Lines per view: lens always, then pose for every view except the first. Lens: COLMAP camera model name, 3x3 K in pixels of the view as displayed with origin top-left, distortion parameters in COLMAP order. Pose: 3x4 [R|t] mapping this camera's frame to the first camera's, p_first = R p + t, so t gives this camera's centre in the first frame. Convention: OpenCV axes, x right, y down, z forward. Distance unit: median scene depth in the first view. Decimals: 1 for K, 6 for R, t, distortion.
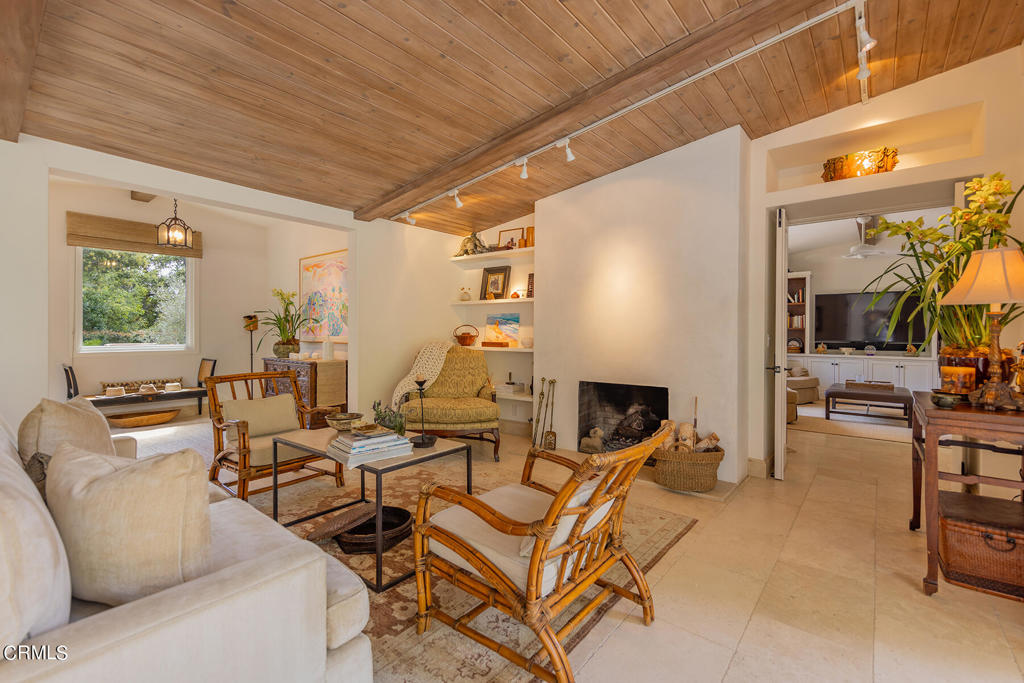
lens RADIAL K [[460.6, 0, 510.1], [0, 460.6, 340.0], [0, 0, 1]] dist [0.001843, 0.000139]
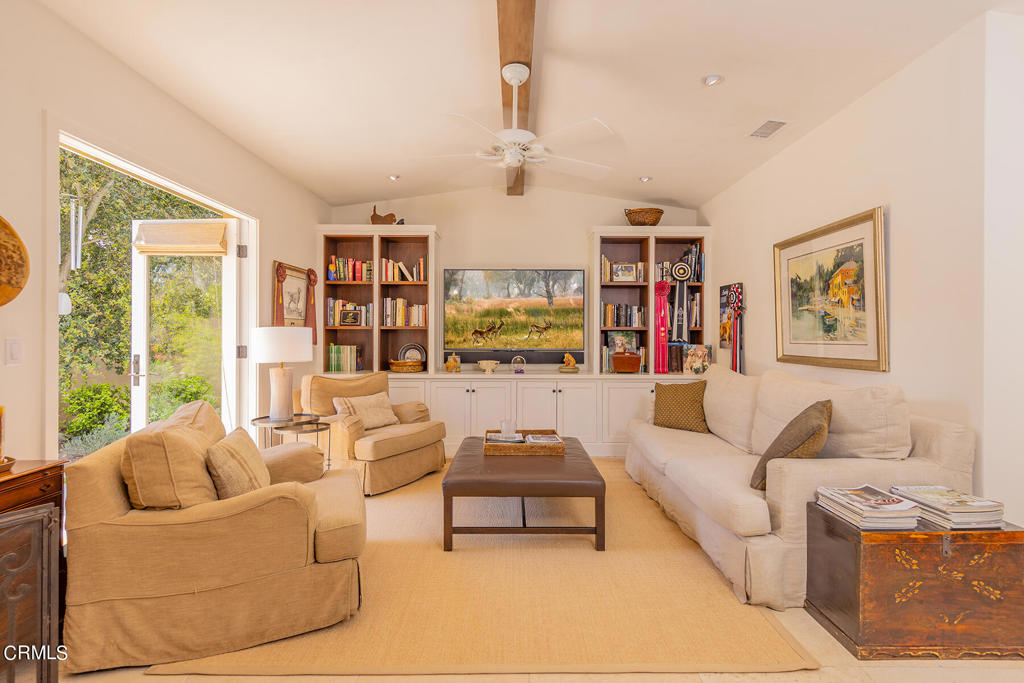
lens RADIAL K [[531.1, 0, 512.7], [0, 531.1, 338.1], [0, 0, 1]] dist [0.000004, 0.000000]
pose [[0.779210, 0.001515, 0.626762, 0.320923], [0.005887, 0.999935, -0.009736, -0.005635], [-0.626736, 0.011276, 0.779150, 0.439979]]
